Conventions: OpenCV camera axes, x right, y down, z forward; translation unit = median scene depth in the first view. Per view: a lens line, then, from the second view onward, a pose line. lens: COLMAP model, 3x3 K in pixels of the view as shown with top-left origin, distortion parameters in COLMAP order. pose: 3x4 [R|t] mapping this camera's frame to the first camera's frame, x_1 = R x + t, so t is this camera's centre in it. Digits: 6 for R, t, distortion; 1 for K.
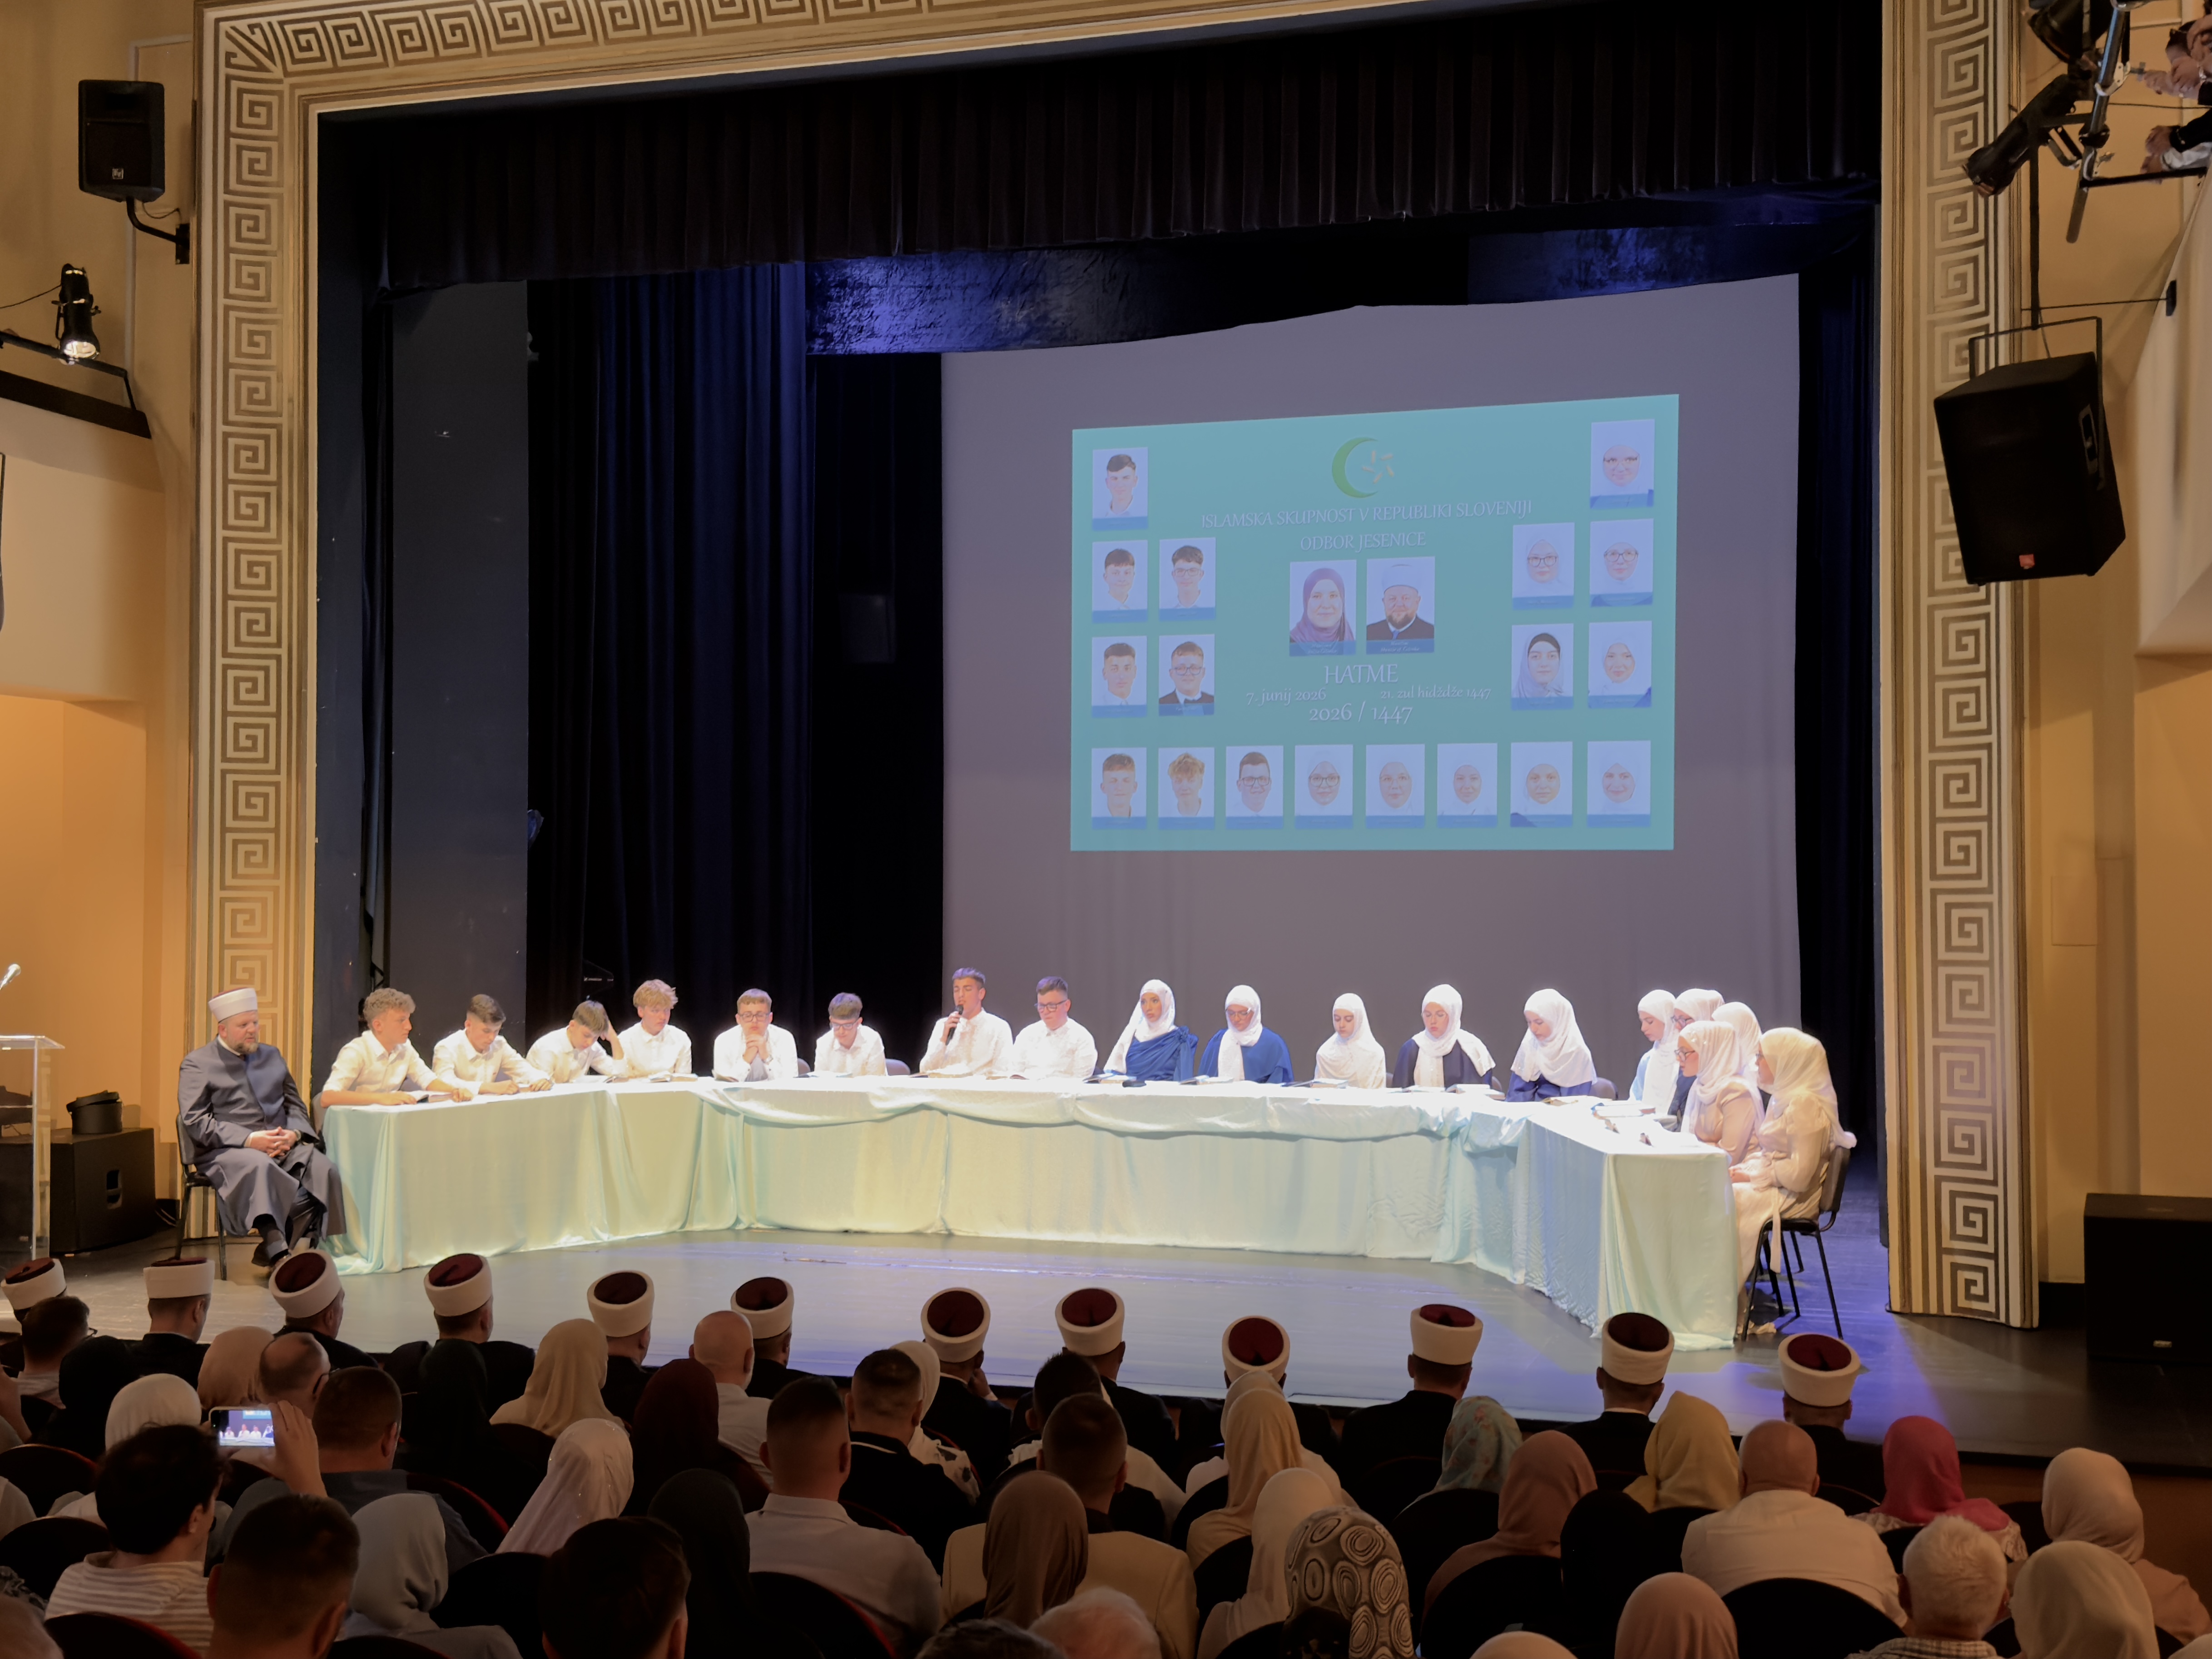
lens RADIAL K [[2569.4, 0, 1109.6], [0, 2569.4, 818.6], [0, 0, 1]] dist [-0.004812, 0.000000]
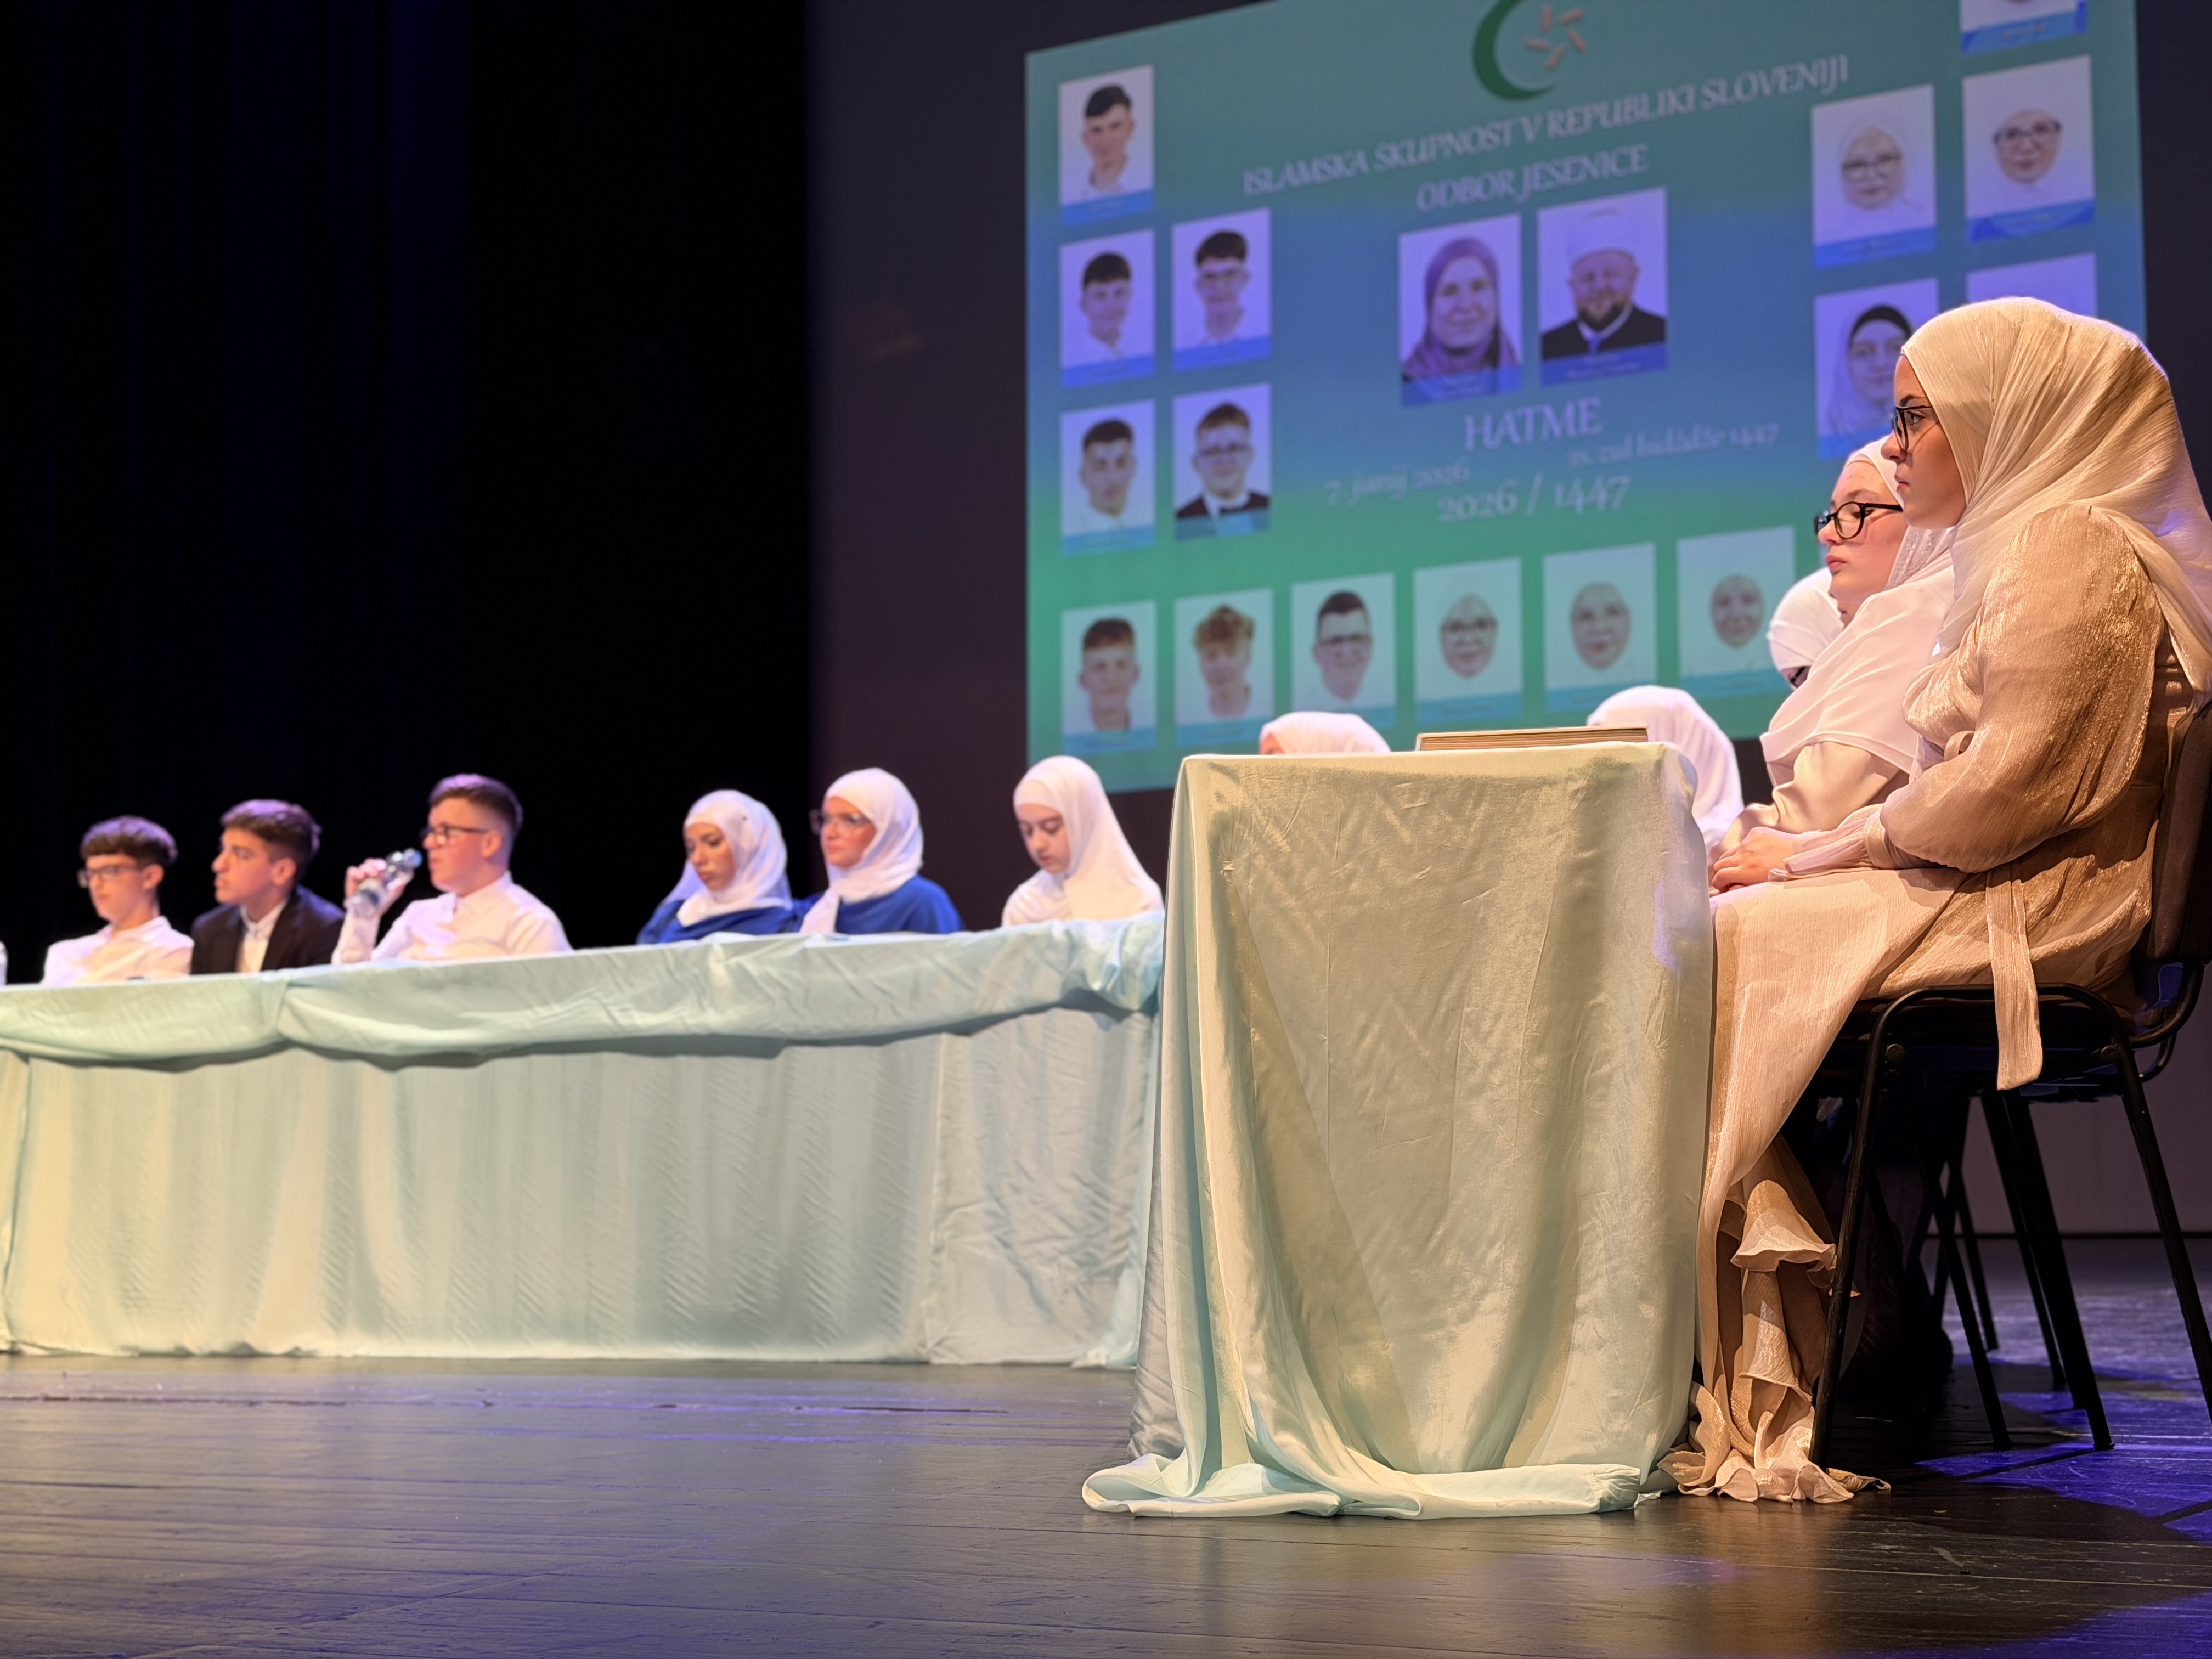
lens RADIAL K [[3066.8, 0, 1101.0], [0, 3066.8, 834.0], [0, 0, 1]] dist [0.060168, 0.000000]
pose [[0.979938, -0.035380, -0.196136, 0.132137], [0.014849, 0.994343, -0.105178, 0.091630], [0.198747, 0.100156, 0.974920, 0.380632]]
